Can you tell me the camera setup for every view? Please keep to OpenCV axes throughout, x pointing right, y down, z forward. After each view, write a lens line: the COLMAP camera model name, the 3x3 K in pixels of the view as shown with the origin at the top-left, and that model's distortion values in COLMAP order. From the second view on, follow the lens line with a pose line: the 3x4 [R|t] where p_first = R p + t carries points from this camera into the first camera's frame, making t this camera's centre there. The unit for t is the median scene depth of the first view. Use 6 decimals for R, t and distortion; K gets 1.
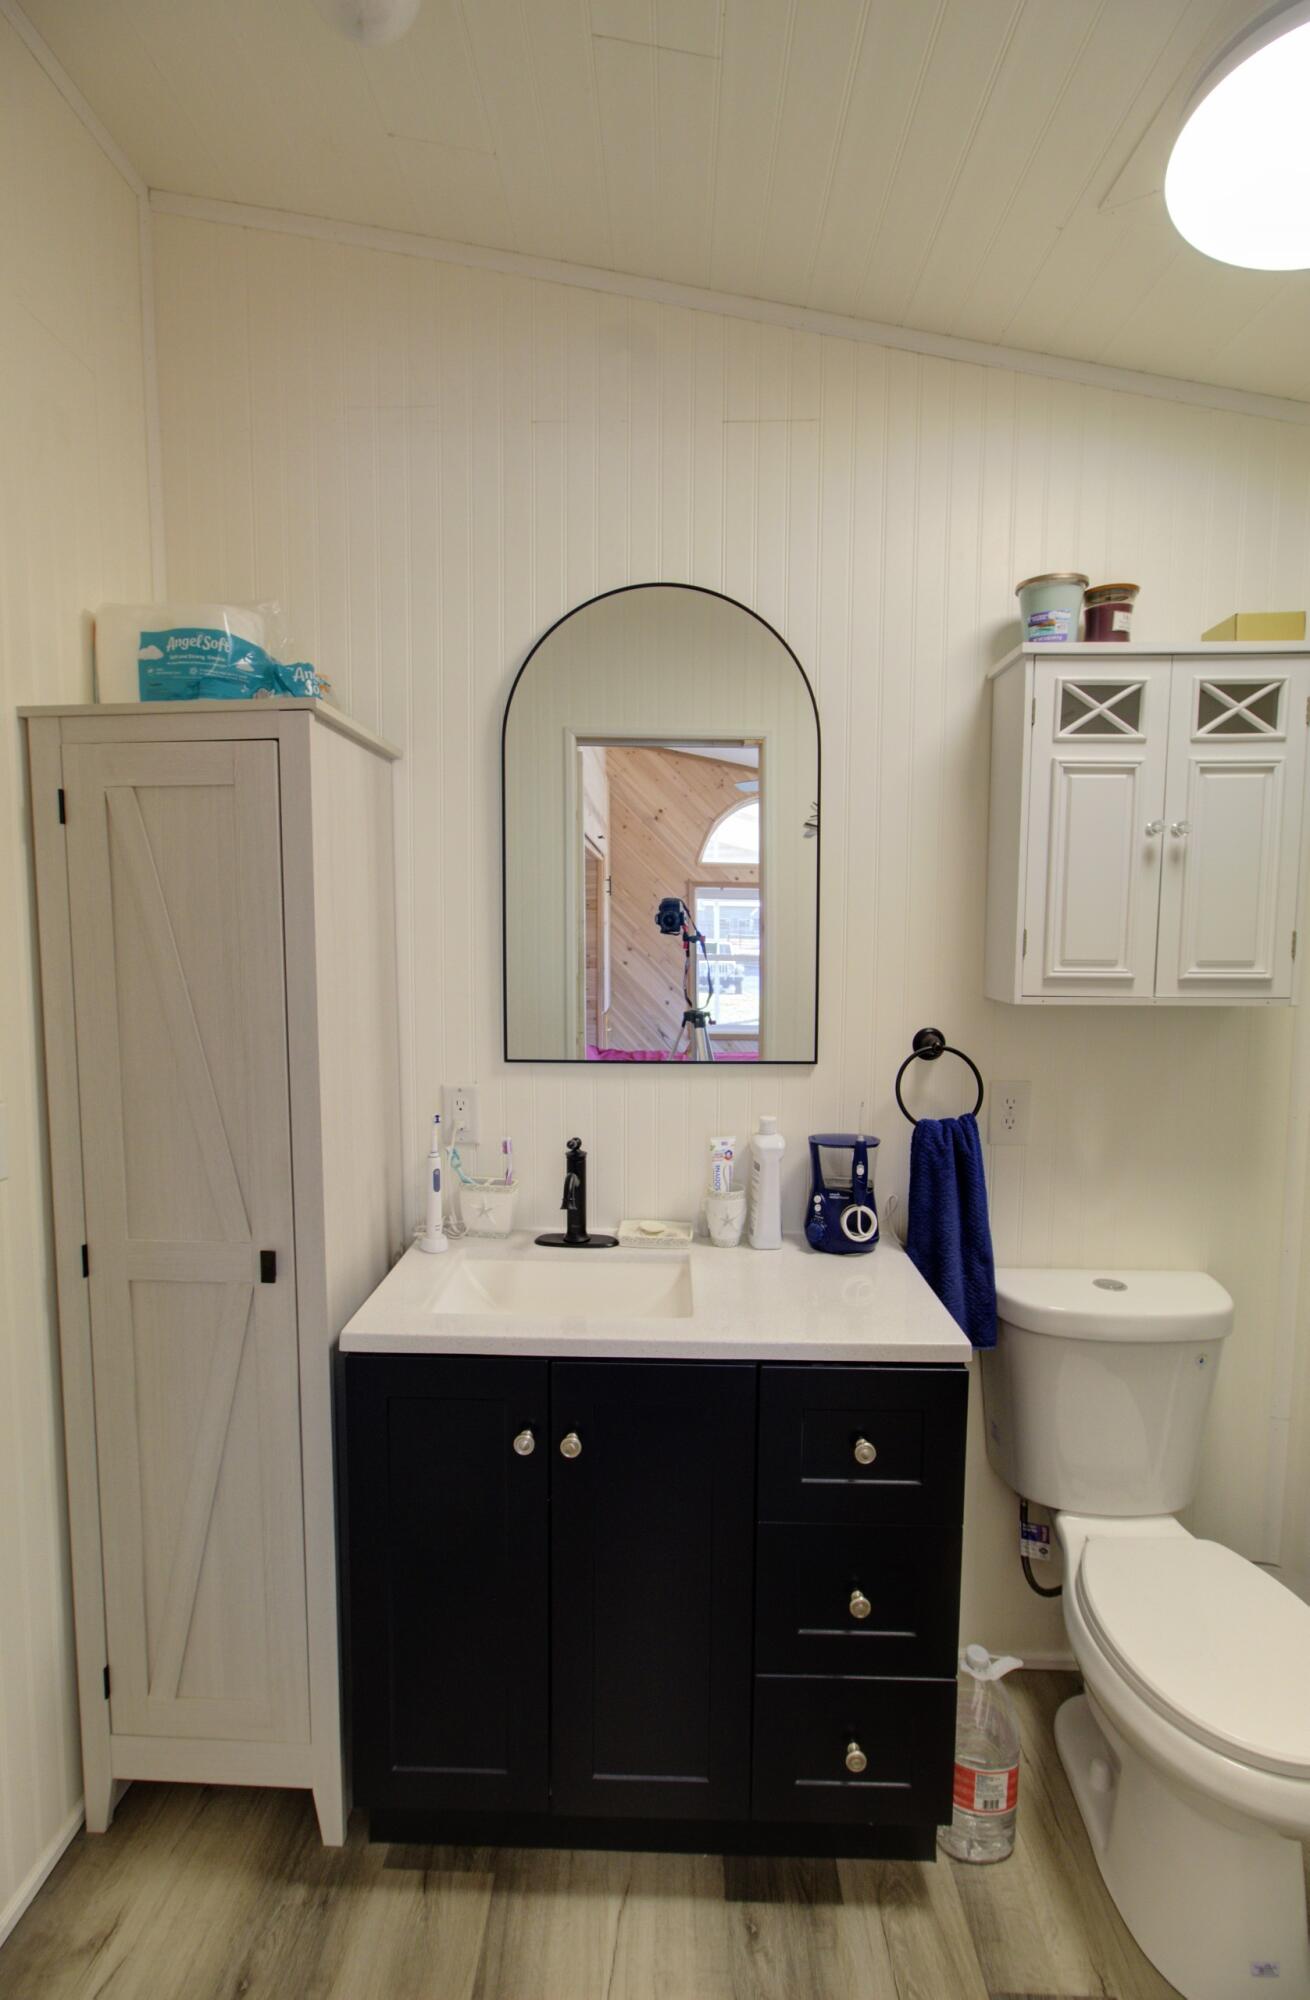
lens RADIAL K [[917.6, 0, 649.7], [0, 917.6, 1002.2], [0, 0, 1]] dist [-0.009572, 0.003826]
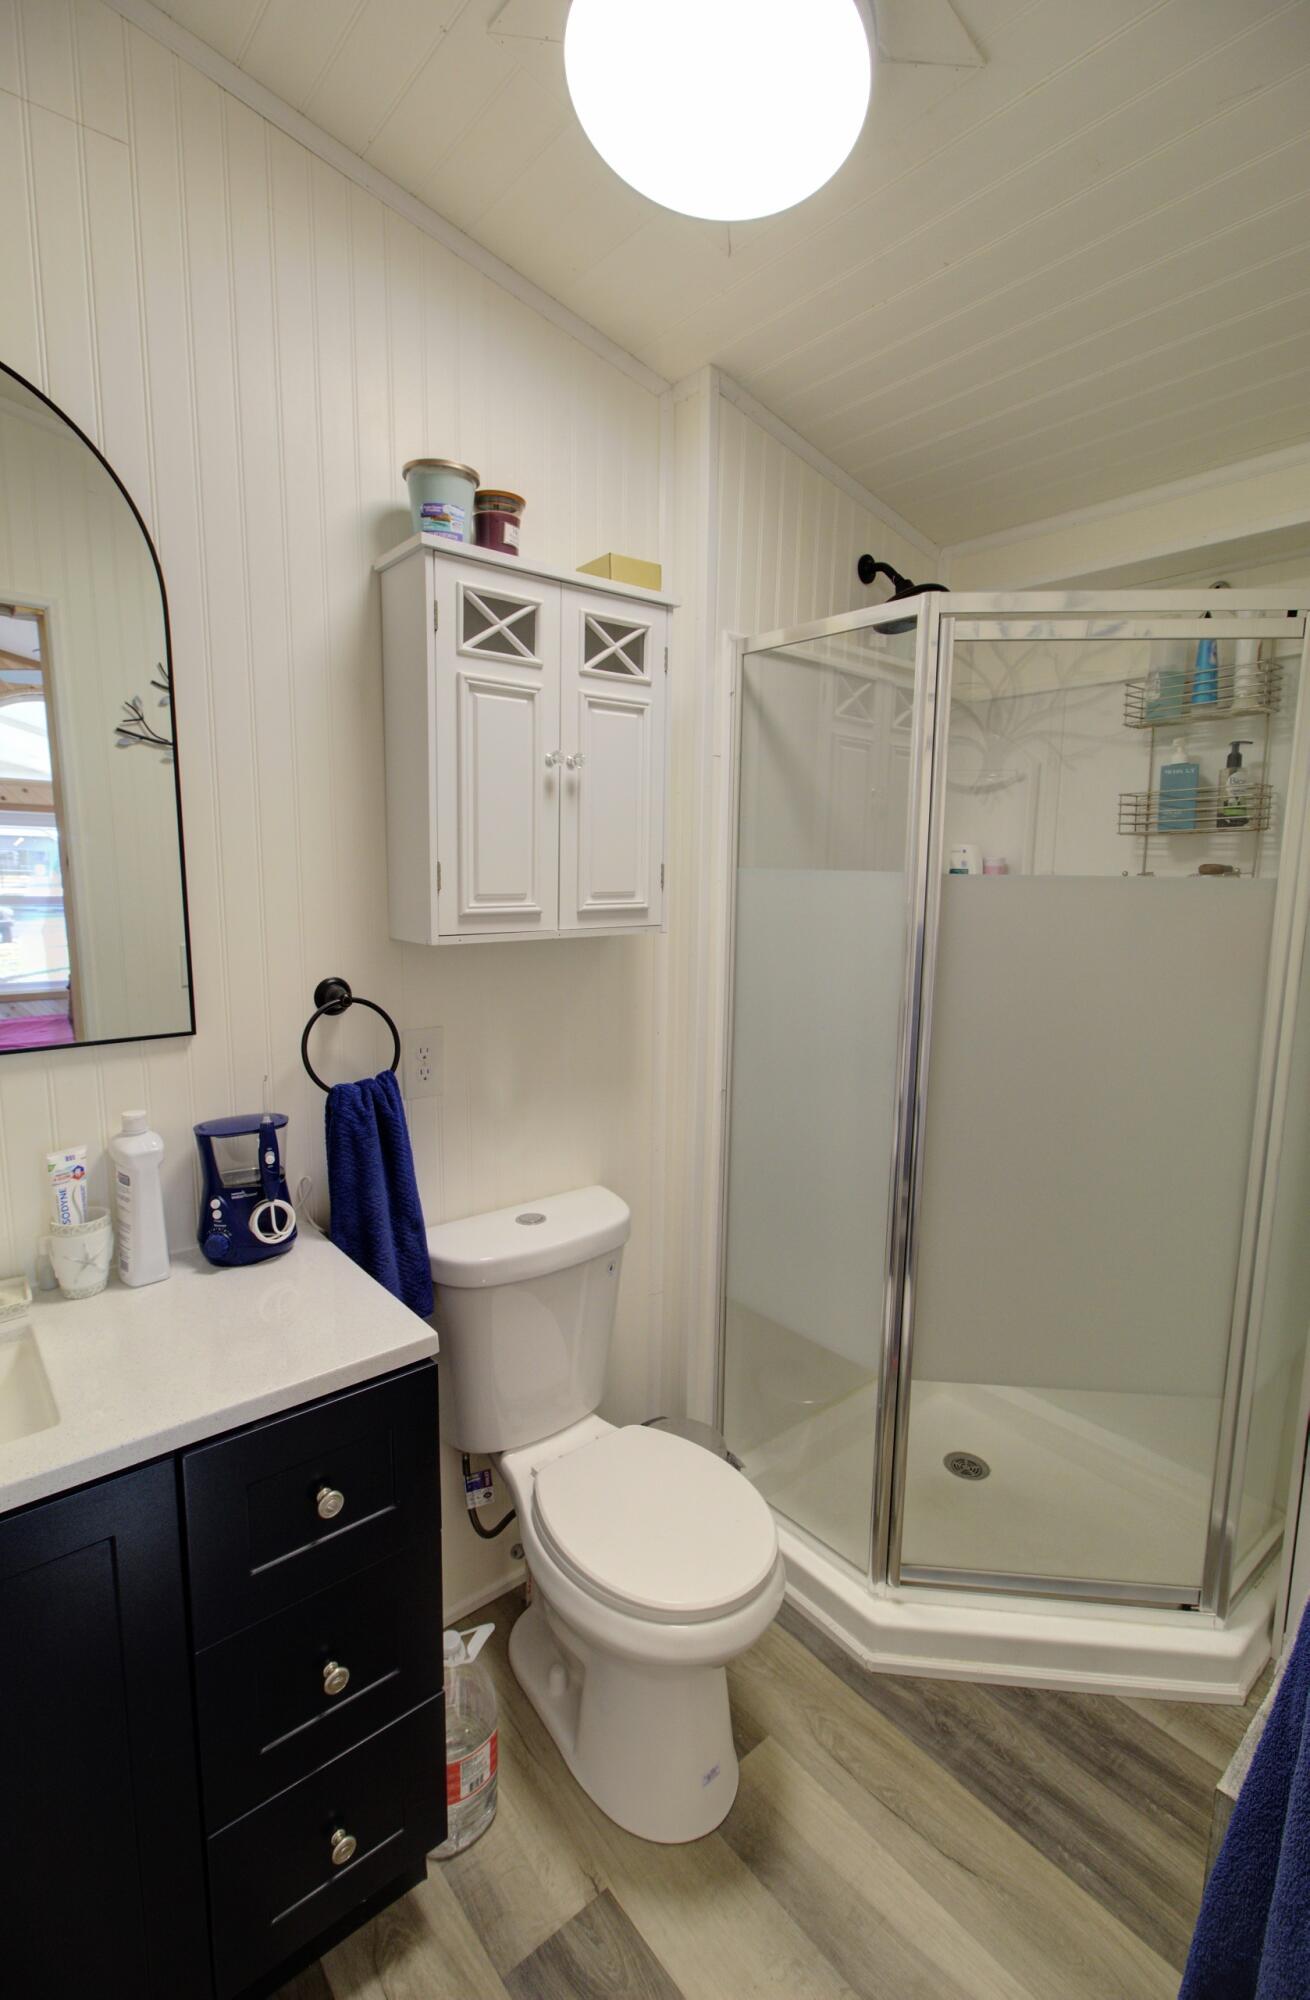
lens RADIAL K [[917.6, 0, 655.5], [0, 917.6, 995.5], [0, 0, 1]] dist [-0.009572, 0.003826]
pose [[0.755569, -0.090969, 0.648722, -0.027764], [0.049180, 0.995393, 0.082301, -0.011795], [-0.653221, -0.030279, 0.756562, 0.163385]]
